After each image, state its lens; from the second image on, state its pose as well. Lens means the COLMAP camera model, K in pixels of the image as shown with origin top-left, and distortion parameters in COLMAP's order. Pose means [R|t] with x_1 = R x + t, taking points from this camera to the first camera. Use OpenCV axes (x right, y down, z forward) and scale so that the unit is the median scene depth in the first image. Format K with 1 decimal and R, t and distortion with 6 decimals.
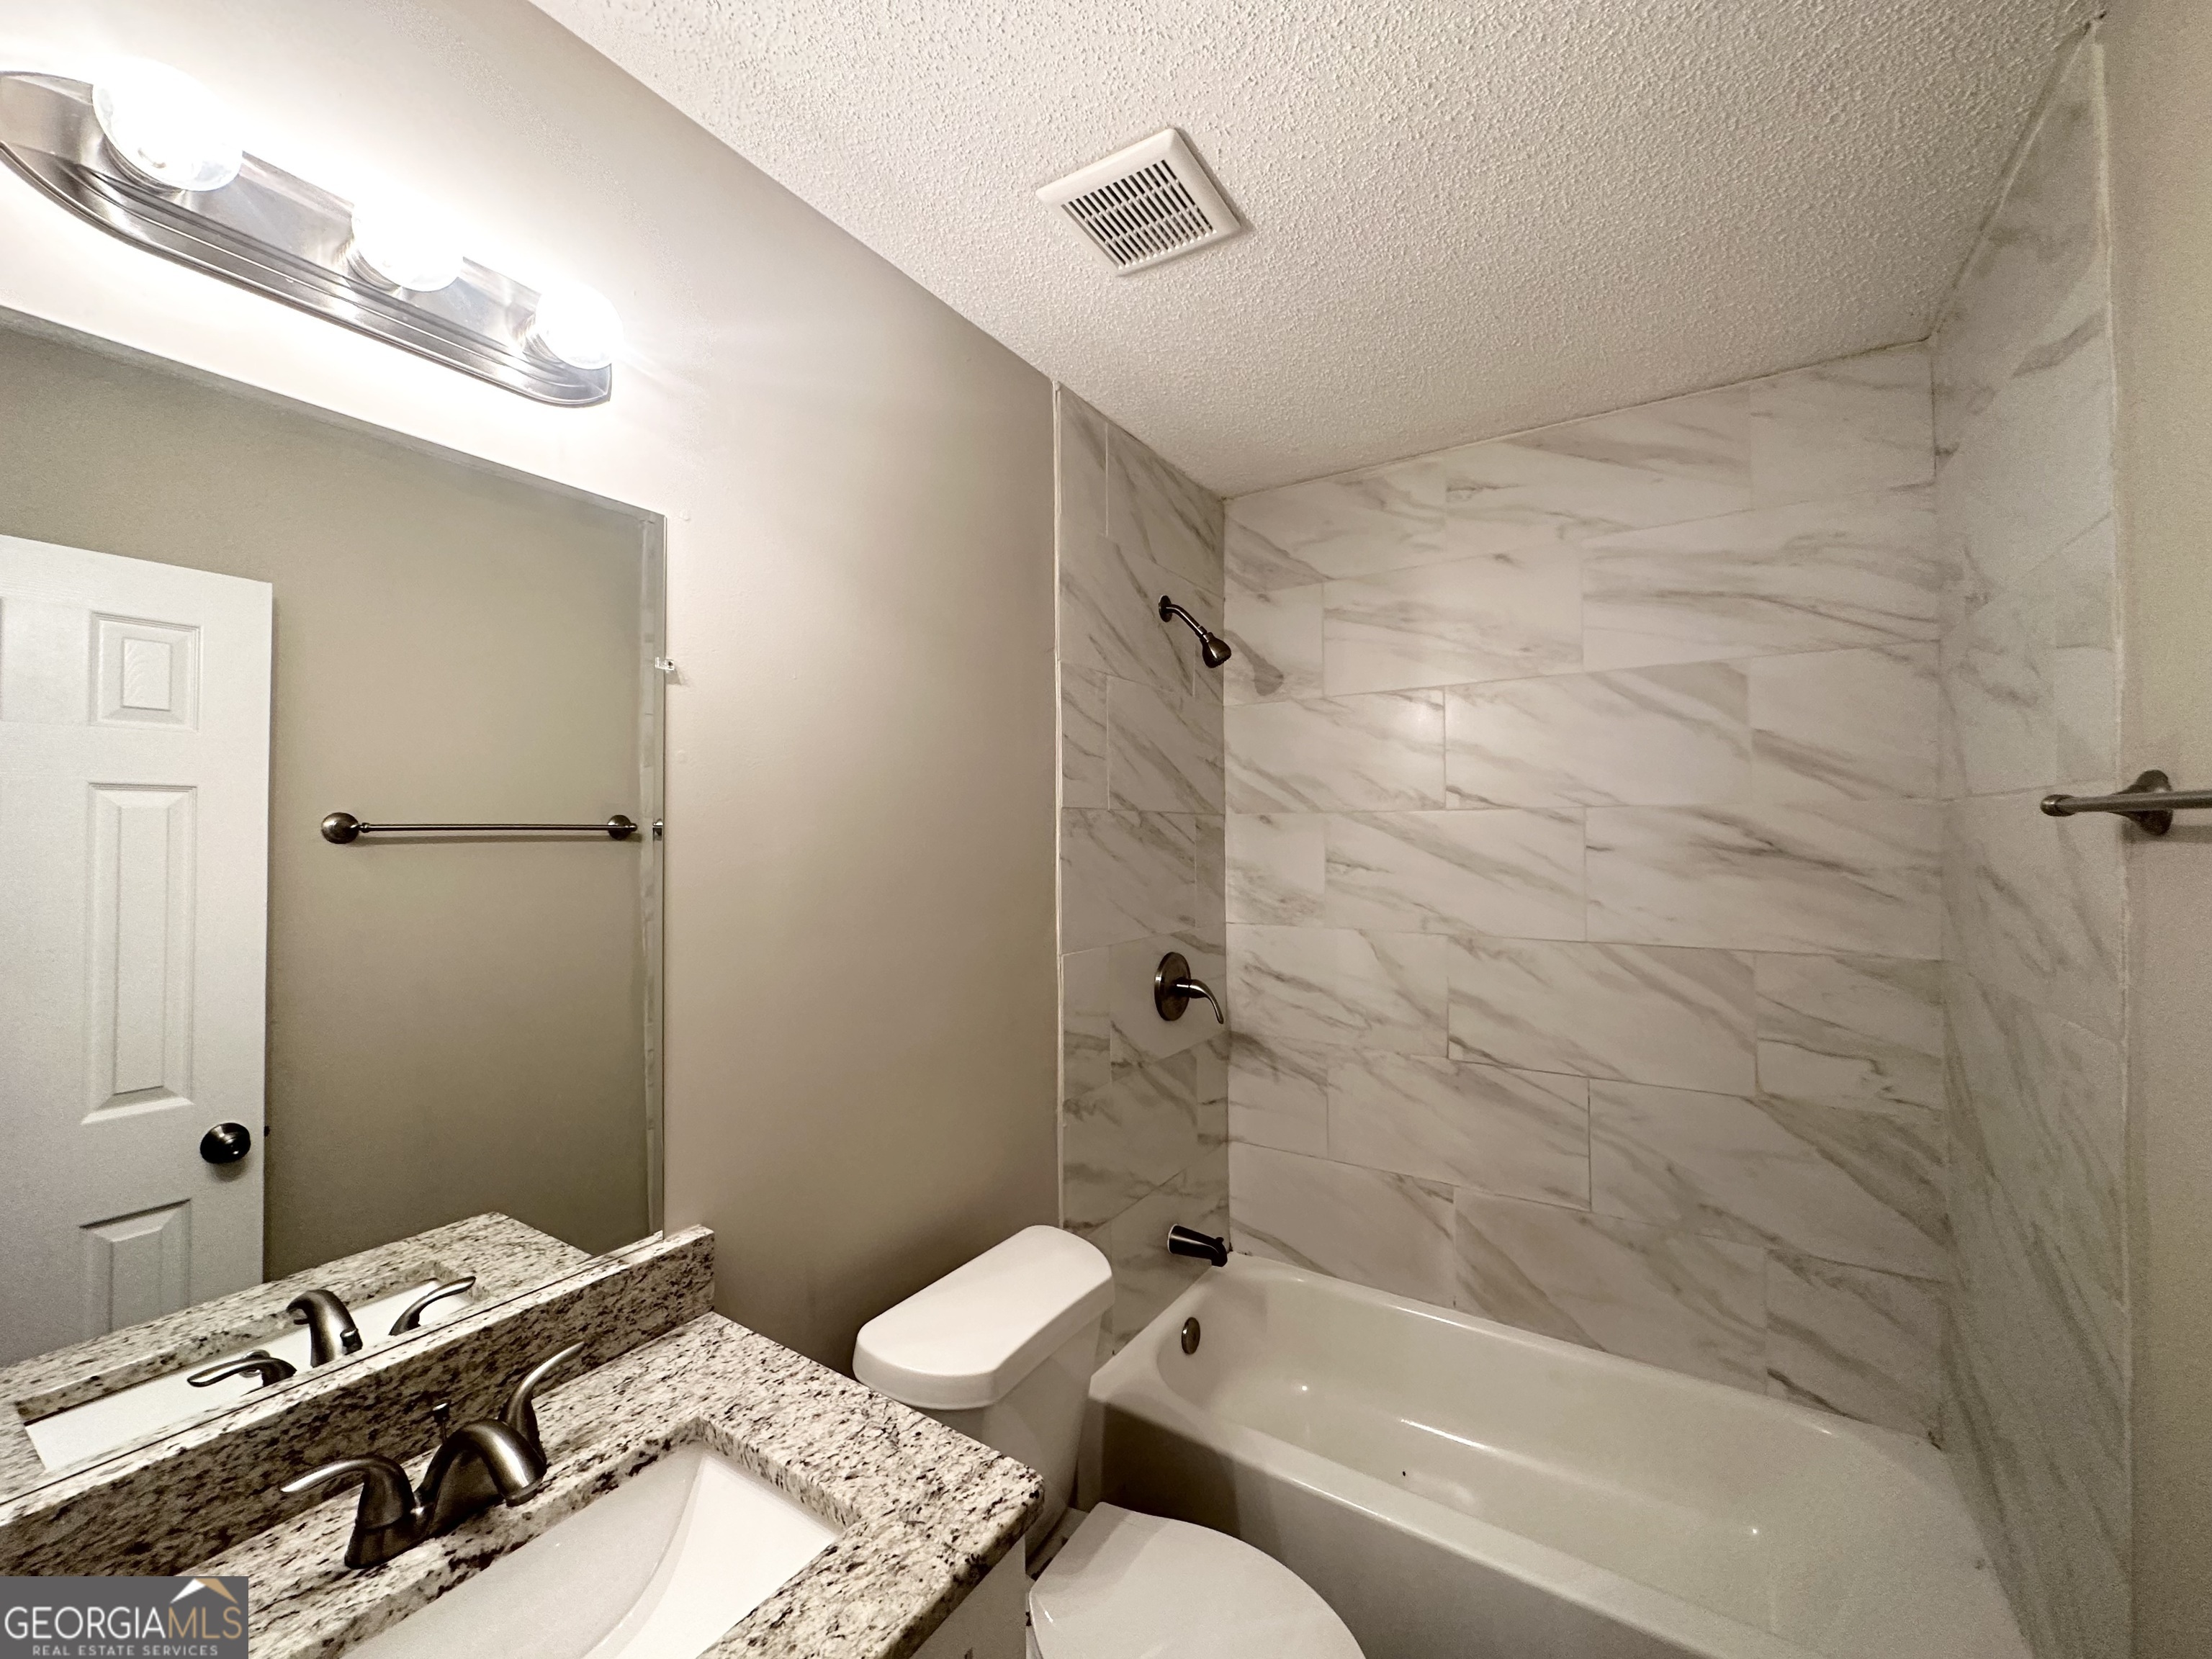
lens RADIAL K [[888.7, 0, 1116.2], [0, 888.7, 828.8], [0, 0, 1]] dist [0.011868, -0.000156]
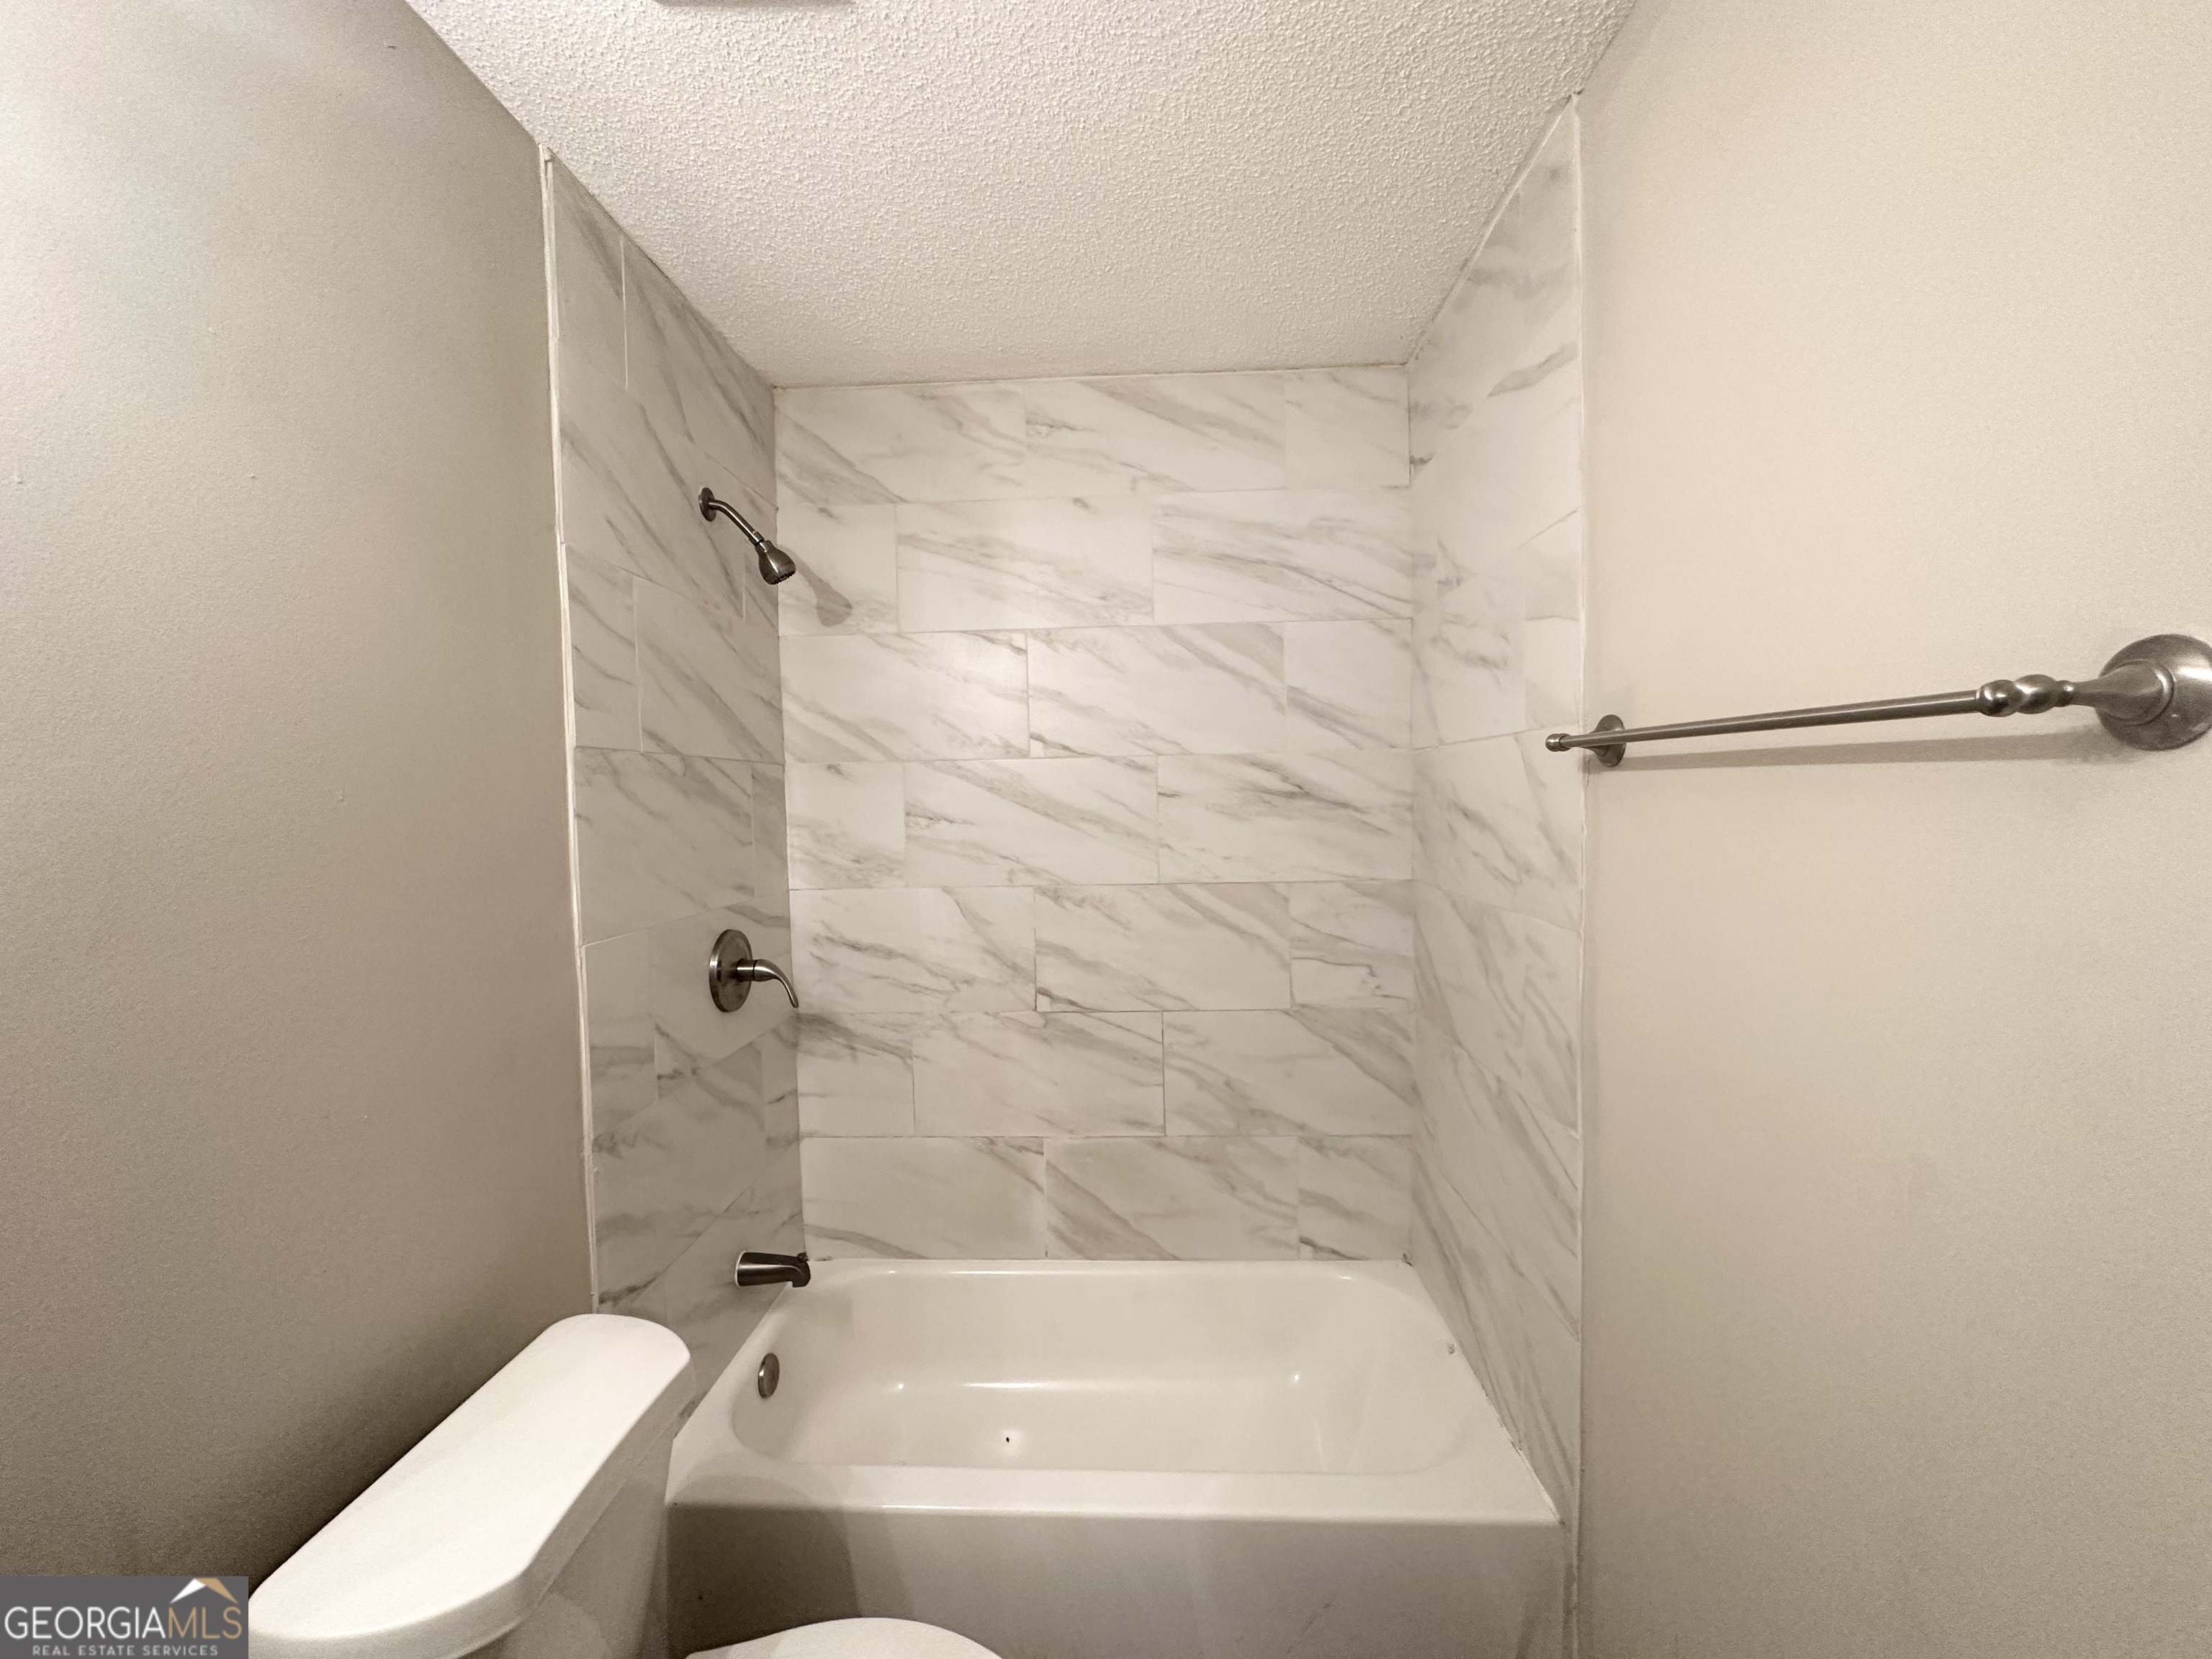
lens RADIAL K [[880.3, 0, 1105.8], [0, 880.3, 826.3], [0, 0, 1]] dist [-0.000222, -0.000227]
pose [[0.866664, -0.030695, 0.497947, -0.043239], [0.011785, 0.999087, 0.041074, 0.016575], [-0.498753, -0.029729, 0.866234, 0.142345]]
